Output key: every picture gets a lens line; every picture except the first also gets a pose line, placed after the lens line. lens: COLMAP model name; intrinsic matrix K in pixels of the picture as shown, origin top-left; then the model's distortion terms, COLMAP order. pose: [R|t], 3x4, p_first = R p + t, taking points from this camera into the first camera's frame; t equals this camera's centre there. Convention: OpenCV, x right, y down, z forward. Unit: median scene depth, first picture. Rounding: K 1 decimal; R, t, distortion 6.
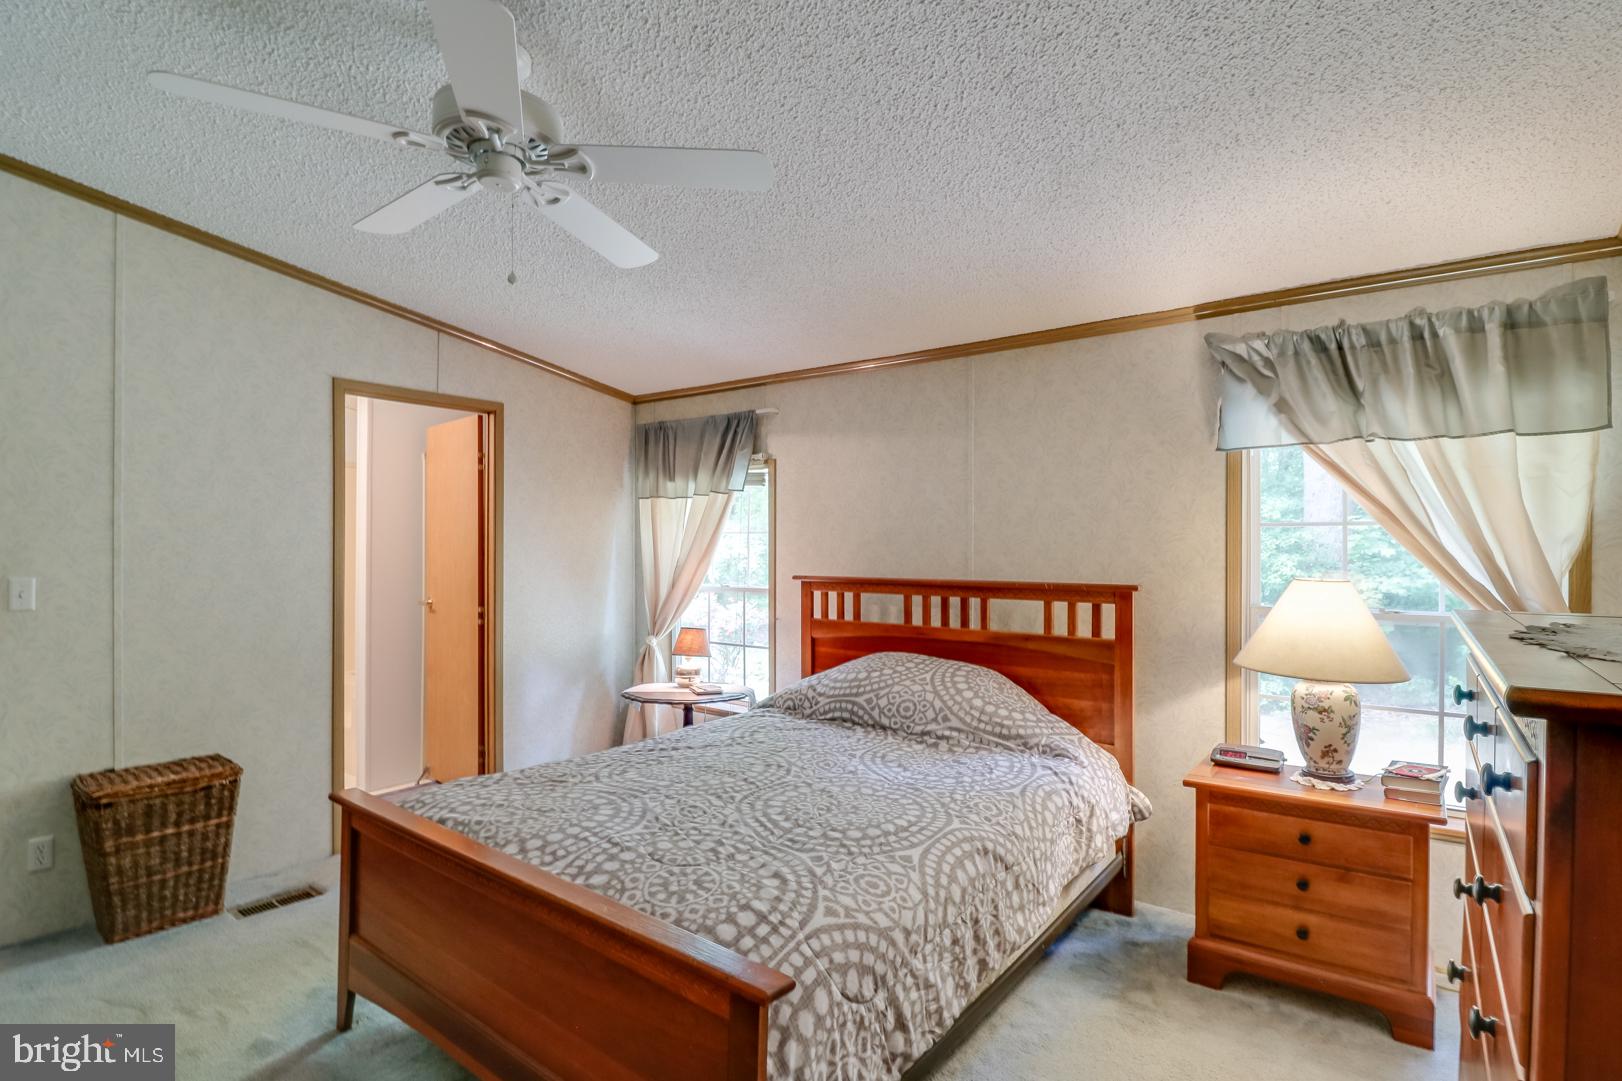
lens RADIAL K [[760.9, 0, 808.6], [0, 760.9, 553.1], [0, 0, 1]] dist [-0.002266, -0.000452]
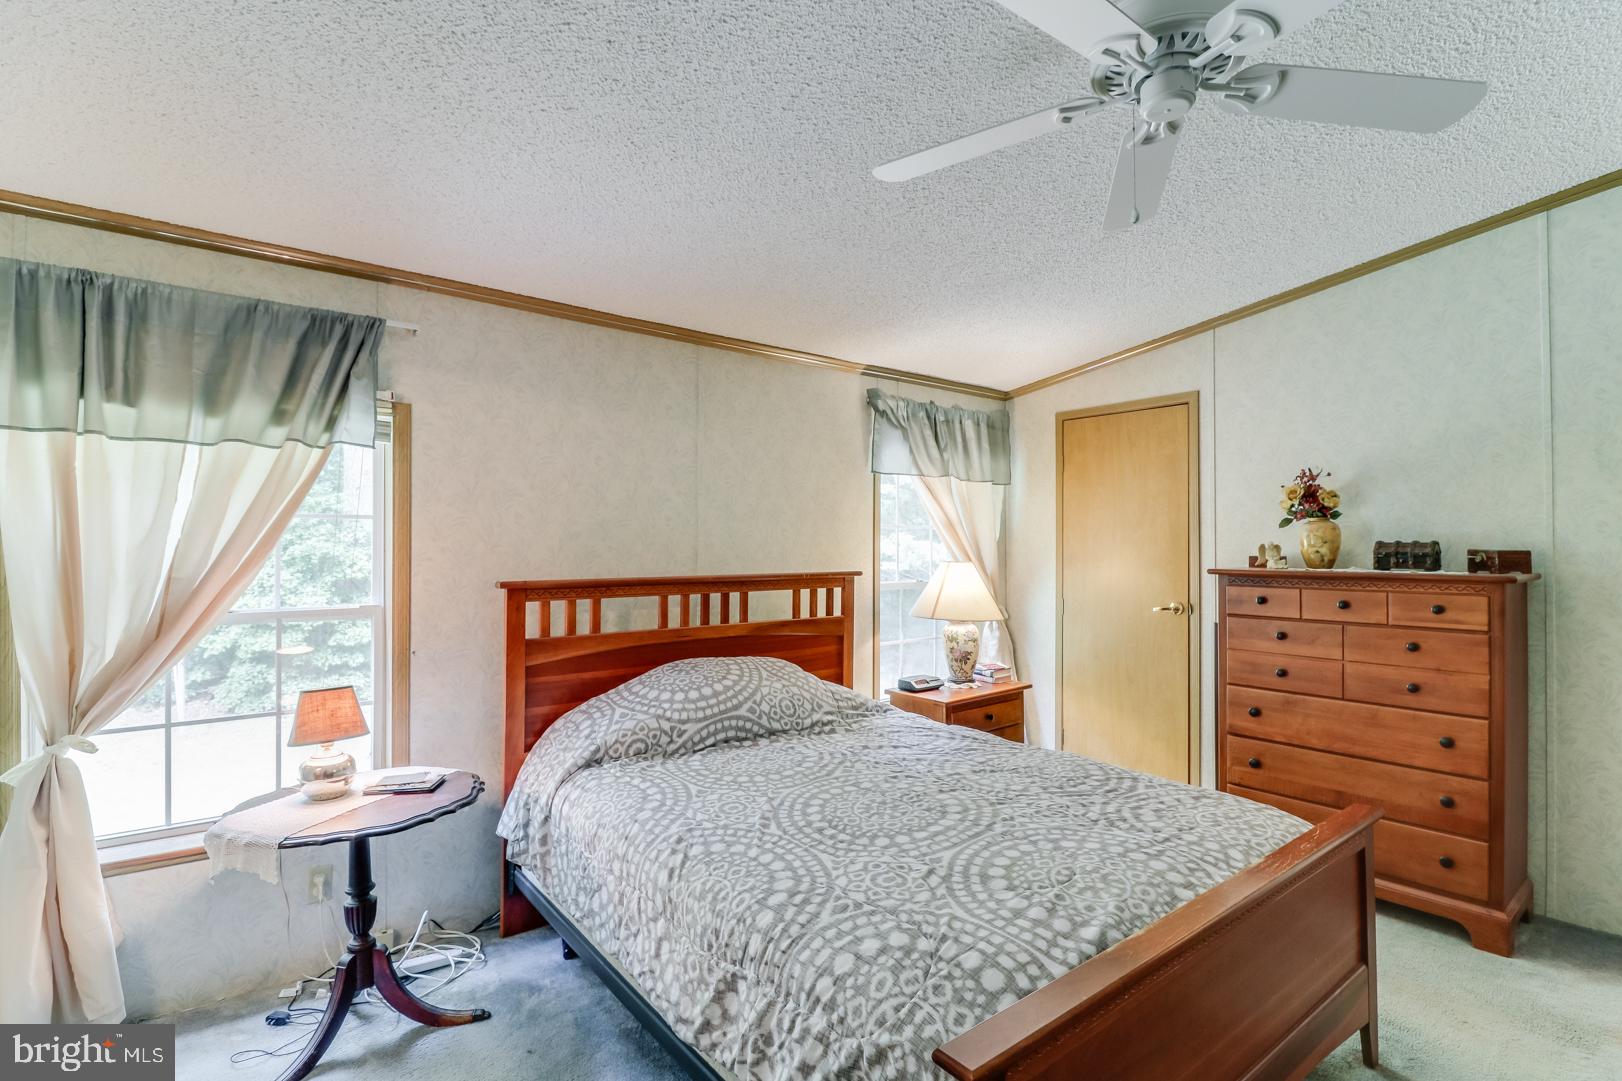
lens RADIAL K [[760.9, 0, 807.5], [0, 760.9, 537.0], [0, 0, 1]] dist [-0.002266, -0.000452]
pose [[0.269822, 0.008517, 0.962872, -0.762955], [0.007674, 0.999910, -0.010995, -0.002171], [-0.962880, 0.010356, 0.269733, 0.674206]]
